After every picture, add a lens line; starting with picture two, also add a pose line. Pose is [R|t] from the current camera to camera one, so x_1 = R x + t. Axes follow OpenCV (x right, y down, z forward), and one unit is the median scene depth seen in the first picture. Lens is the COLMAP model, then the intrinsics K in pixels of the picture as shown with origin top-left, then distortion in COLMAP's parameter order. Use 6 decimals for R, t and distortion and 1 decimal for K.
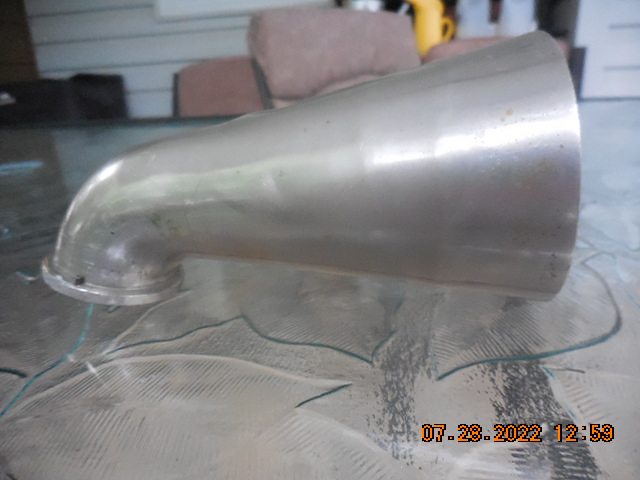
lens RADIAL K [[464.6, 0, 320.0], [0, 464.6, 240.0], [0, 0, 1]] dist [-0.011357, 0.002928]
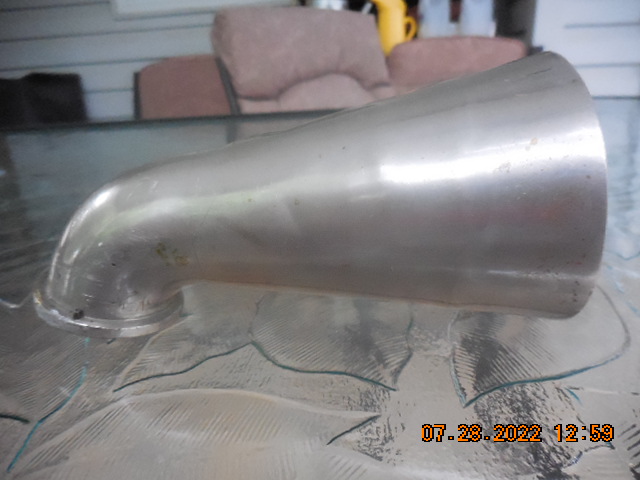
lens RADIAL K [[463.8, 0, 320.0], [0, 463.8, 240.0], [0, 0, 1]] dist [-0.001246, -0.008558]
pose [[0.997142, -0.027639, 0.070314, -0.088312], [0.027311, 0.999611, 0.005616, -0.055301], [-0.070442, -0.003679, 0.997509, 0.019564]]
